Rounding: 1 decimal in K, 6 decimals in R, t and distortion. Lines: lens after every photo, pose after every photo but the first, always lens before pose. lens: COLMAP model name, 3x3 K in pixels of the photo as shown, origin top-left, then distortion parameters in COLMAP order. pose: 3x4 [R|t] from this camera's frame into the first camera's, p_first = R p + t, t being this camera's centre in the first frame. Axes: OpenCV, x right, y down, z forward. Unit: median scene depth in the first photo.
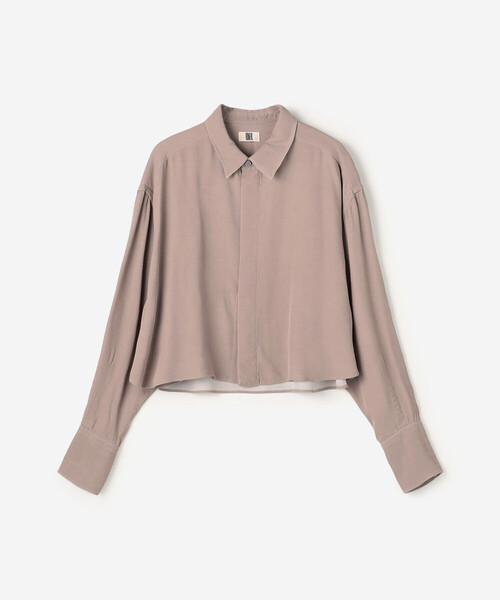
lens RADIAL K [[1279.9, 0, 246.8], [0, 1279.9, 300.5], [0, 0, 1]] dist [0.387480, 0.000000]
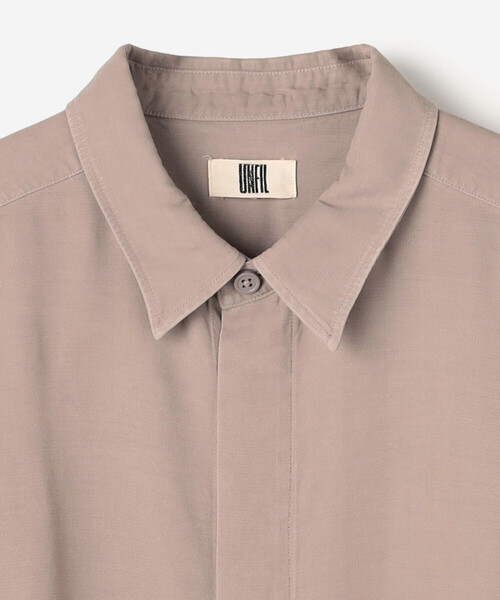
lens RADIAL K [[1328.7, 0, 252.4], [0, 1328.7, 300.3], [0, 0, 1]] dist [0.452747, 0.000000]
pose [[0.994799, -0.013103, 0.101014, -0.023331], [0.012690, 0.999908, 0.004737, -0.104160], [-0.101067, -0.003431, 0.994874, 0.743445]]
